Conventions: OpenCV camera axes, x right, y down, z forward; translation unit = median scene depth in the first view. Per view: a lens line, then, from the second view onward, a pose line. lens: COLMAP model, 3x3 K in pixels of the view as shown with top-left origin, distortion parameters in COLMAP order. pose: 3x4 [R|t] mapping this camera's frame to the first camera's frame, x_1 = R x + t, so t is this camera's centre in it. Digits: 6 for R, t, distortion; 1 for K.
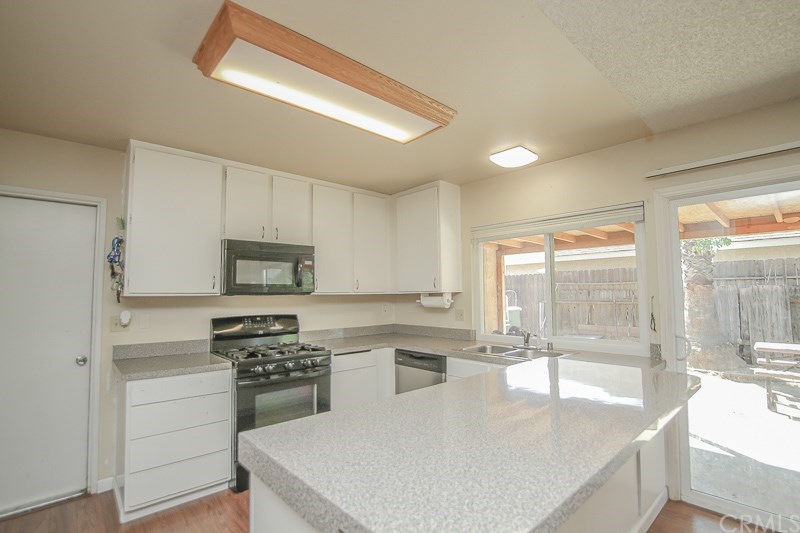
lens RADIAL K [[377.5, 0, 400.0], [0, 377.5, 266.5], [0, 0, 1]] dist [-0.026581, 0.000301]
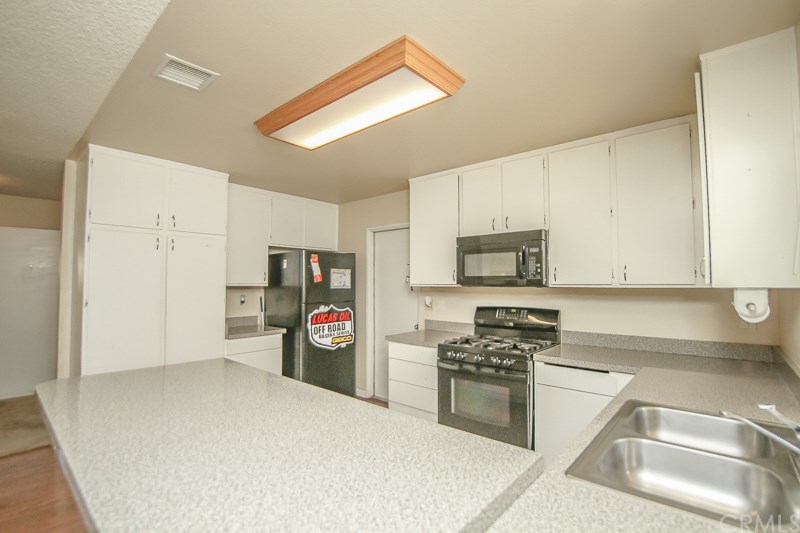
lens RADIAL K [[377.5, 0, 400.0], [0, 377.5, 266.5], [0, 0, 1]] dist [-0.026581, 0.000301]
pose [[0.115296, -0.031860, -0.992820, 0.554977], [0.070840, 0.997204, -0.023774, 0.025707], [0.990802, -0.067591, 0.117231, 0.578812]]
